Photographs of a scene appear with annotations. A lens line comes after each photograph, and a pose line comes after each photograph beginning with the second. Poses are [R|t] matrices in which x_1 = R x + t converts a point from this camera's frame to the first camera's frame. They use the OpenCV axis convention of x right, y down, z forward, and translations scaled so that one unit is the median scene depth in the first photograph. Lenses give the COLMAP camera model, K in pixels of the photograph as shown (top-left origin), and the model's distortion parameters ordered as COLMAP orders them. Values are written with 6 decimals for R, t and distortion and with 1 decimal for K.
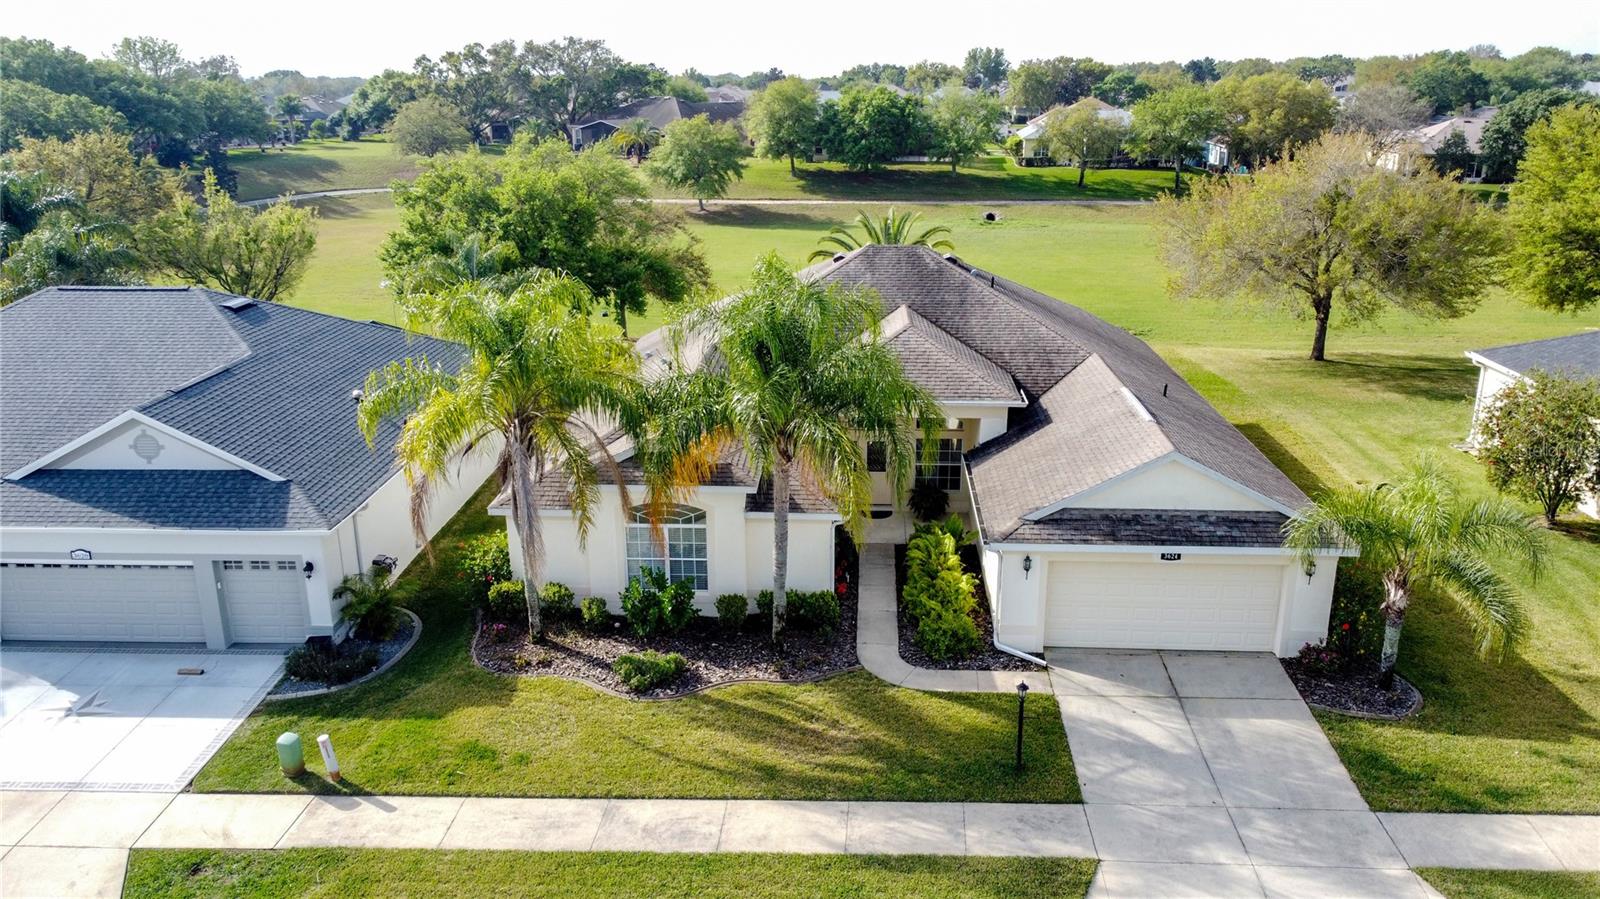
lens RADIAL K [[1213.5, 0, 800.0], [0, 1213.5, 449.5], [0, 0, 1]] dist [-0.001070, -0.005939]
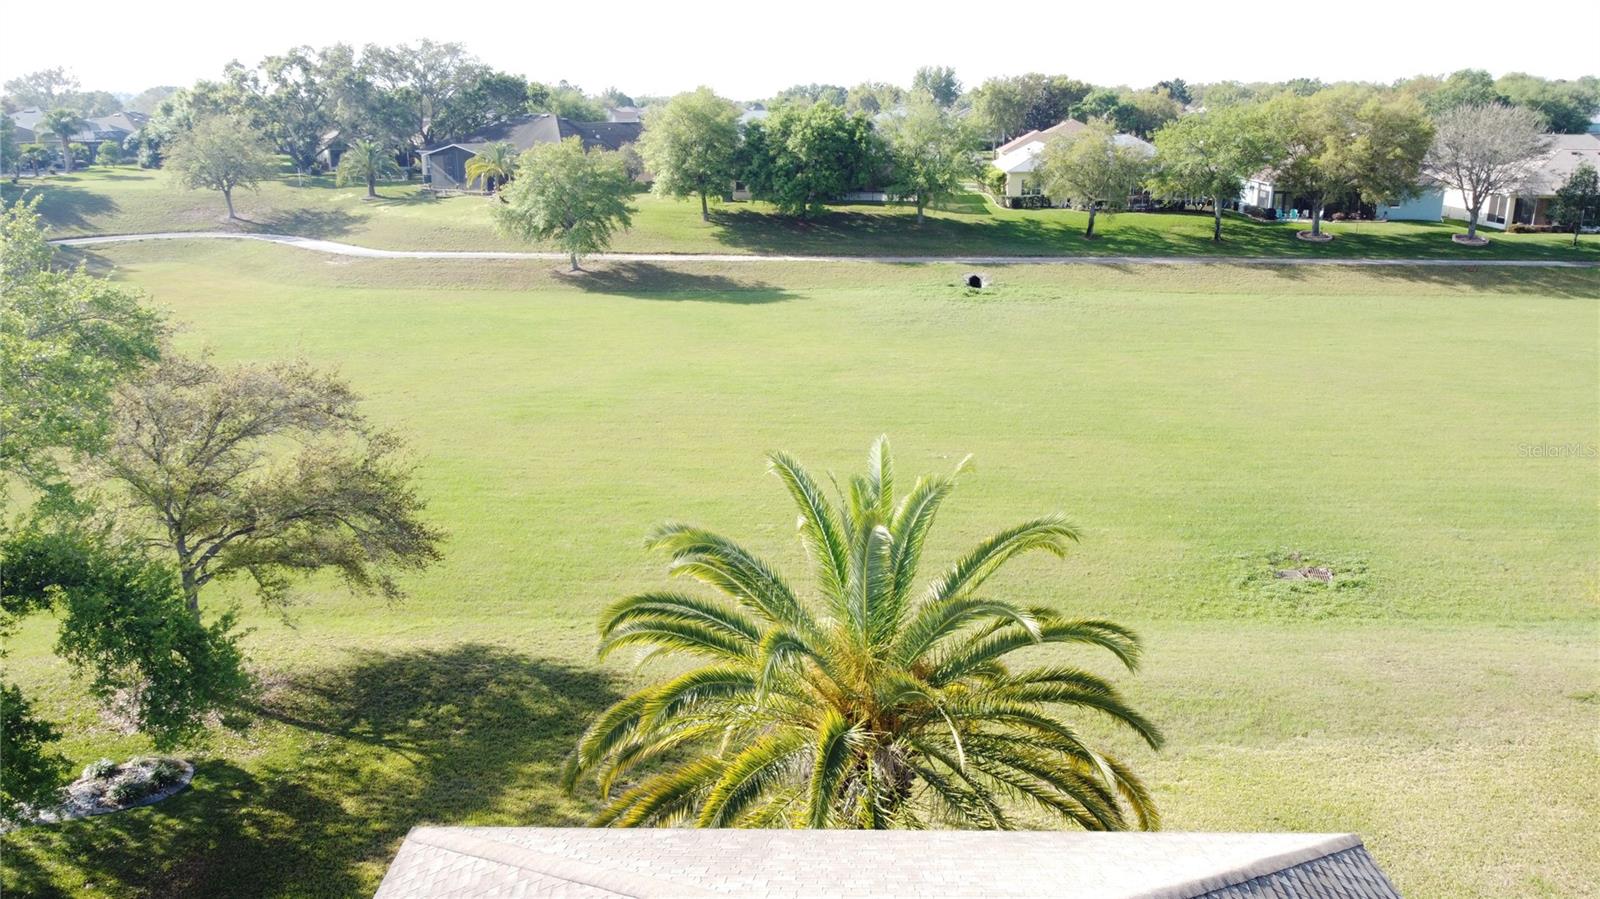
lens RADIAL K [[1213.5, 0, 800.0], [0, 1213.5, 449.5], [0, 0, 1]] dist [-0.001070, -0.005939]
pose [[0.998779, -0.006290, 0.048991, 0.016231], [0.007191, 0.999808, -0.018232, -0.076788], [-0.048867, 0.018562, 0.998633, 0.277413]]
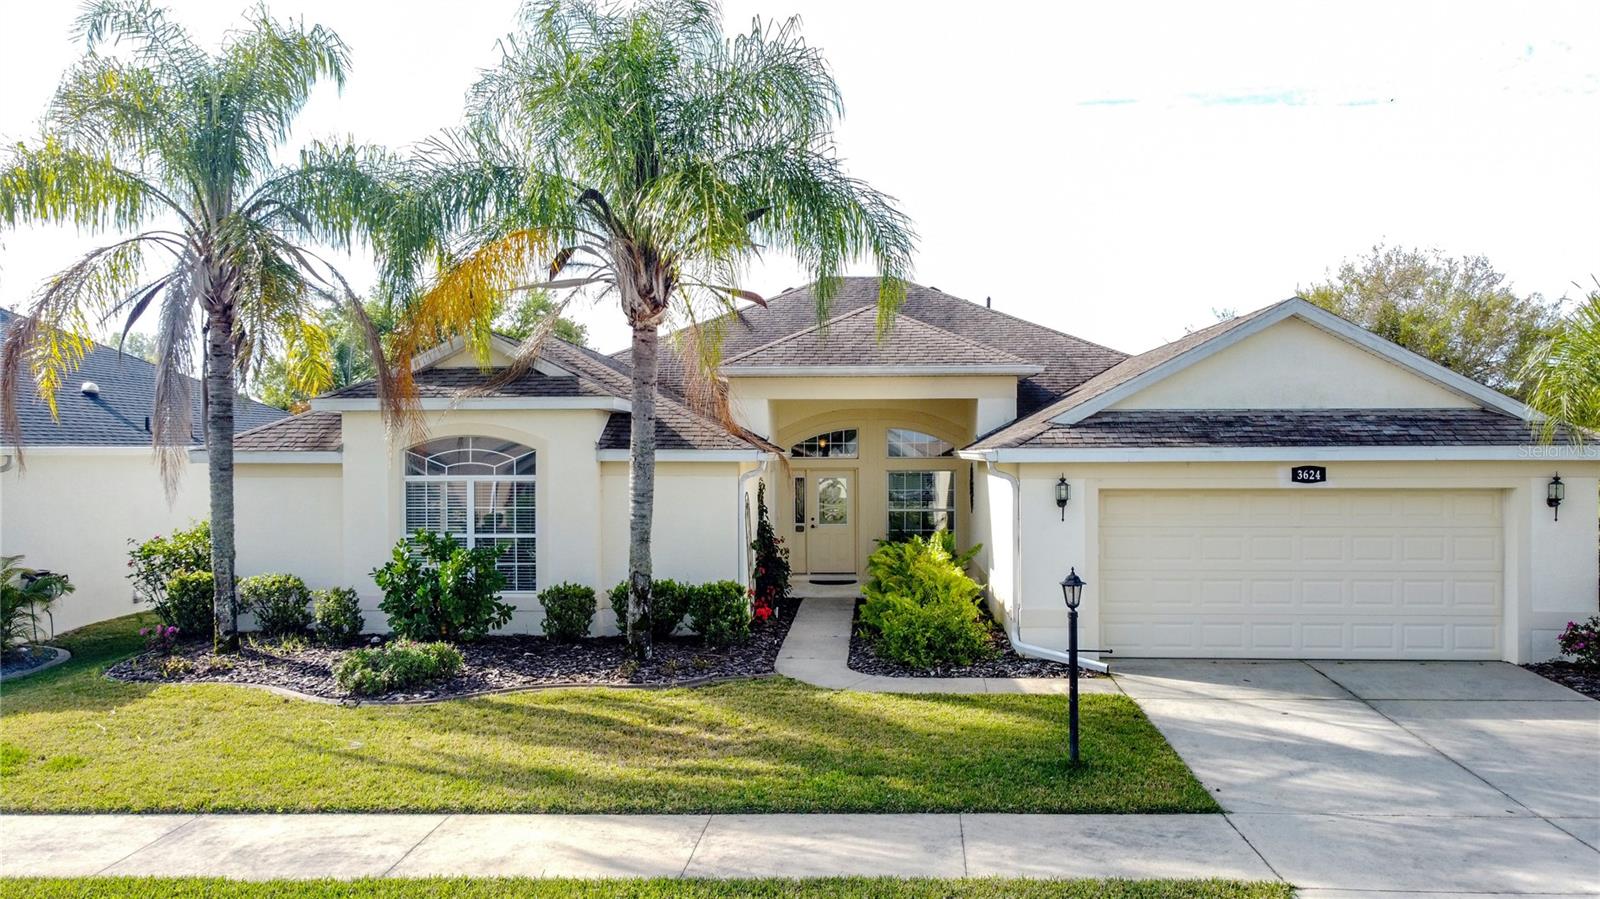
lens RADIAL K [[1213.5, 0, 800.0], [0, 1213.5, 449.5], [0, 0, 1]] dist [-0.001070, -0.005939]
pose [[0.999993, 0.001006, -0.003610, 0.012358], [-0.002014, 0.956652, -0.291227, 0.047906], [0.003160, 0.291232, 0.956647, 0.085285]]
